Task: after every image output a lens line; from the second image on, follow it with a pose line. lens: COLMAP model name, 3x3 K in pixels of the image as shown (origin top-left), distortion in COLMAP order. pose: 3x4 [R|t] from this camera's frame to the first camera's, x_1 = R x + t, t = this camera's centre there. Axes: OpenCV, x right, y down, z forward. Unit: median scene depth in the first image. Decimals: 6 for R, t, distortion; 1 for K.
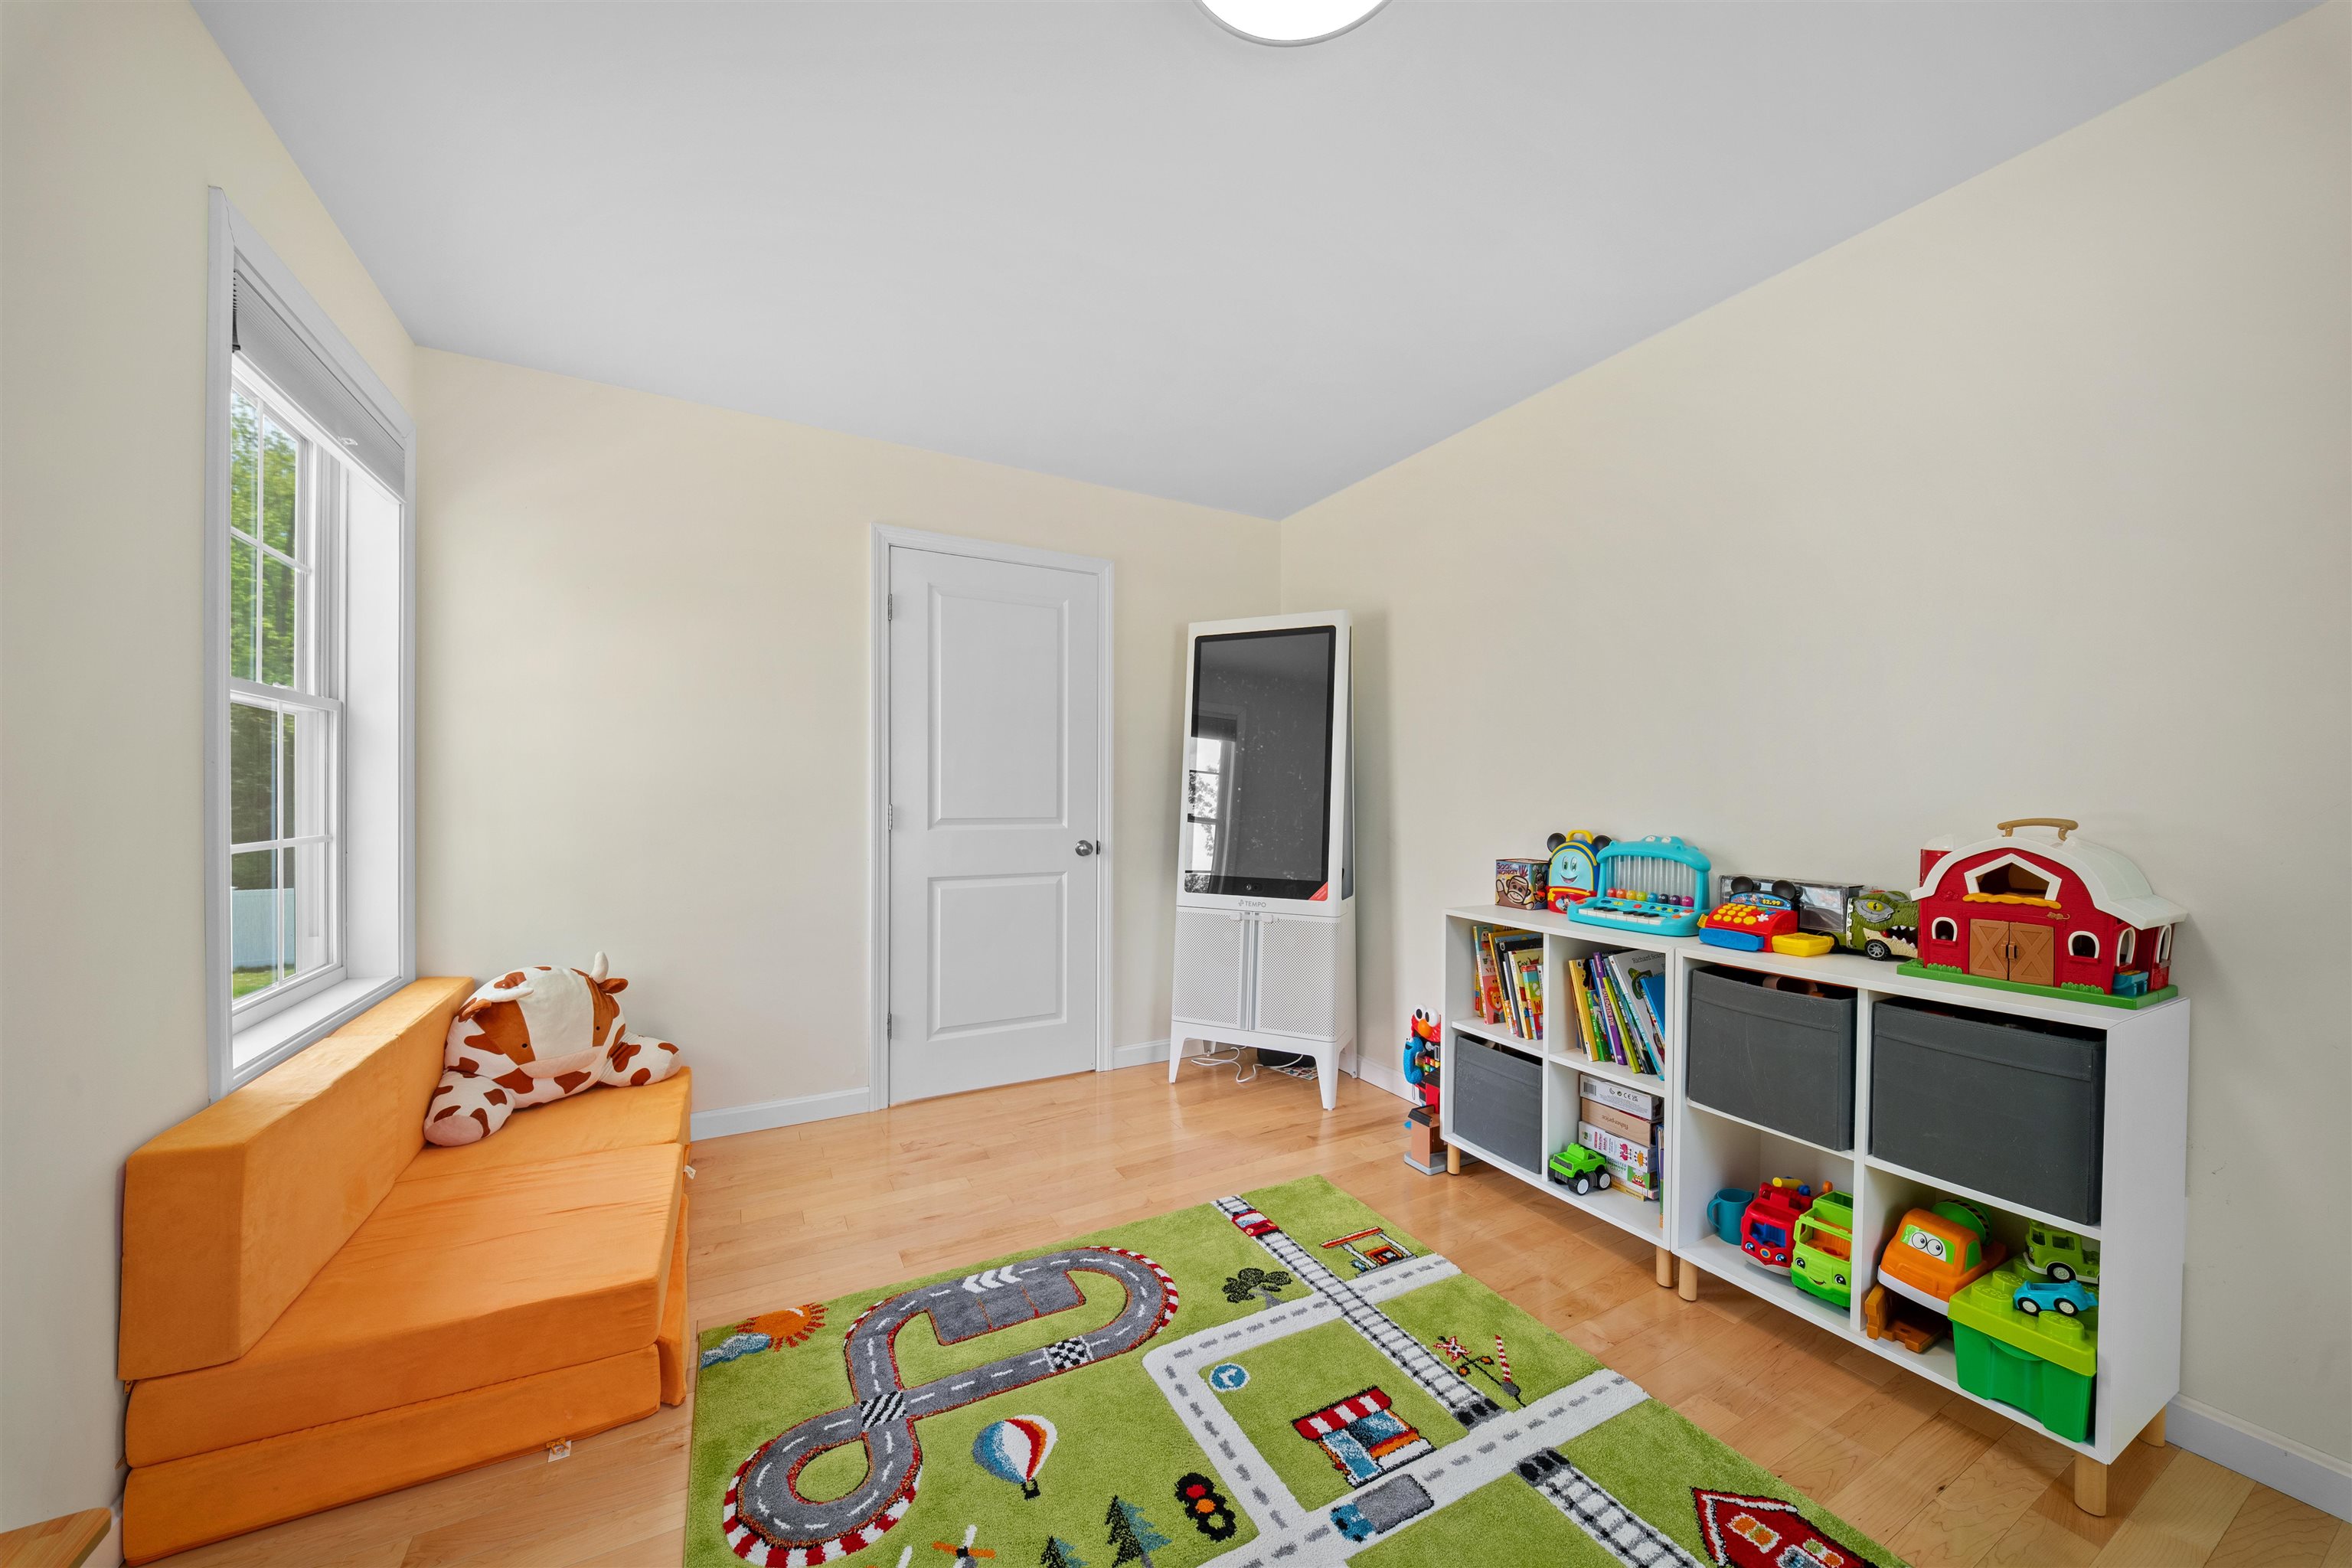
lens RADIAL K [[831.3, 0, 1189.6], [0, 831.3, 764.7], [0, 0, 1]] dist [0.007441, -0.006295]
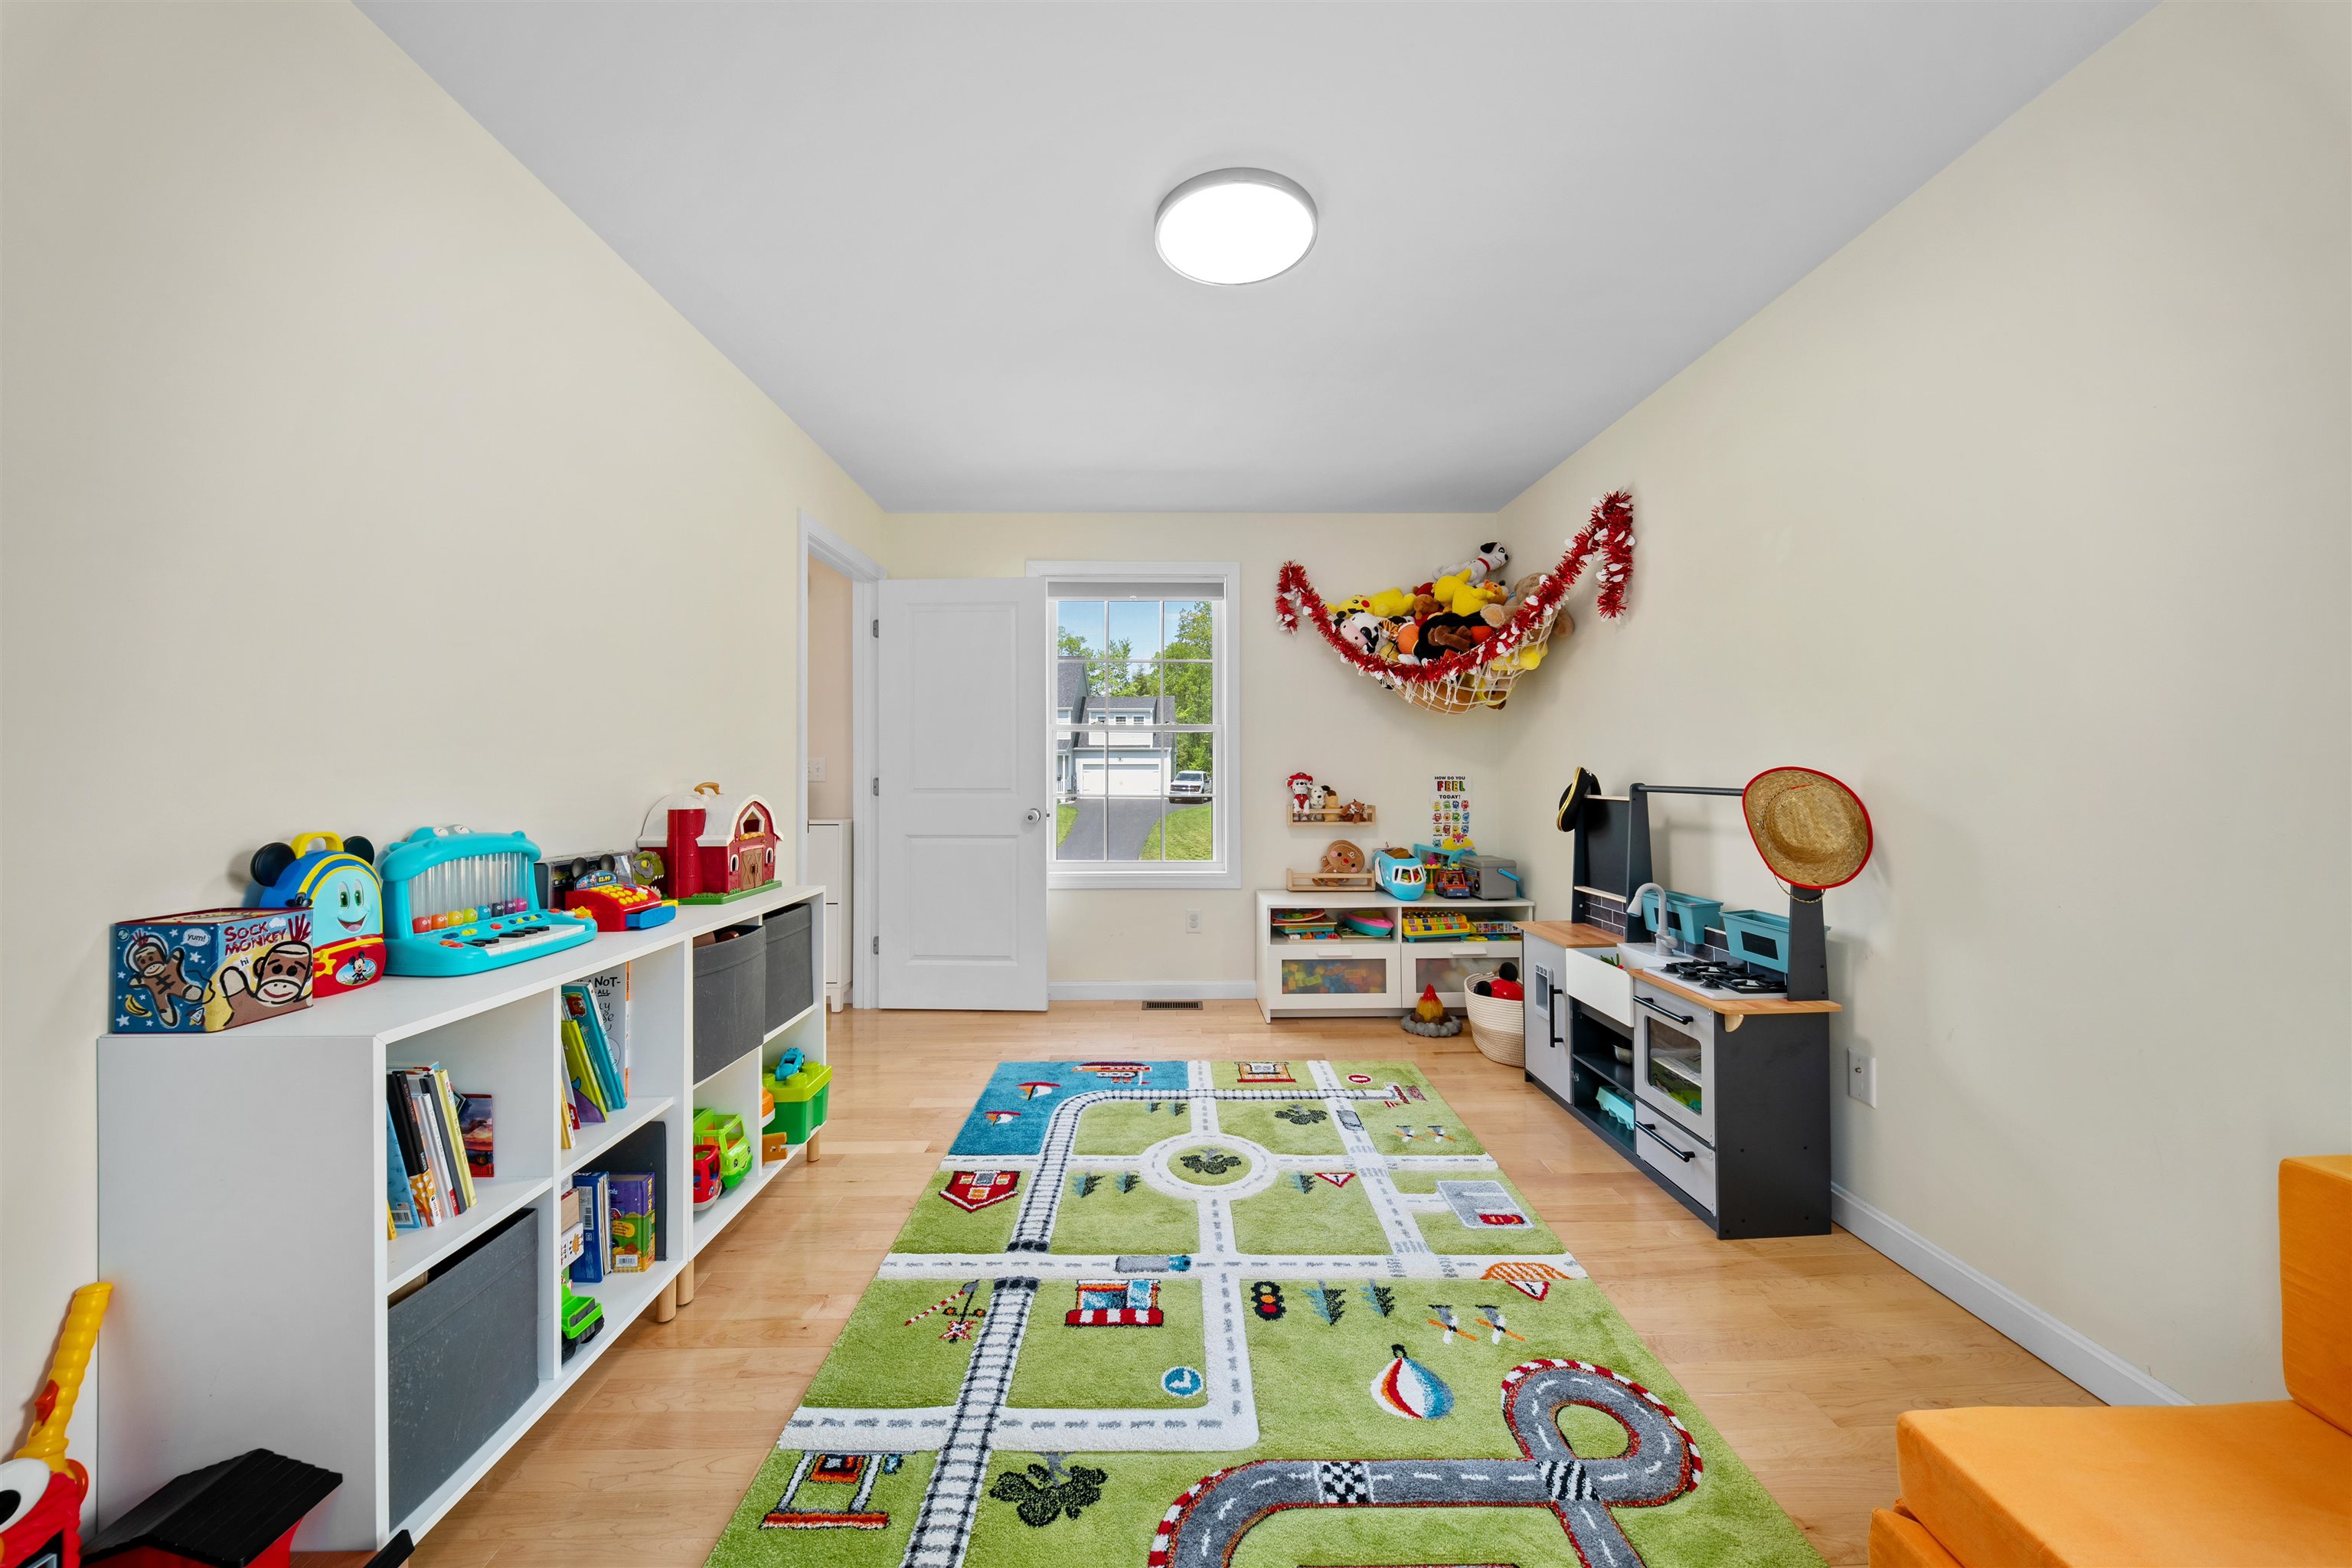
lens RADIAL K [[831.3, 0, 1189.6], [0, 831.3, 764.7], [0, 0, 1]] dist [0.007441, -0.006295]
pose [[-0.890031, -0.001357, 0.455898, -0.414700], [-0.018809, 0.999253, -0.033746, 0.072266], [-0.455512, -0.038610, -0.889392, 1.981850]]
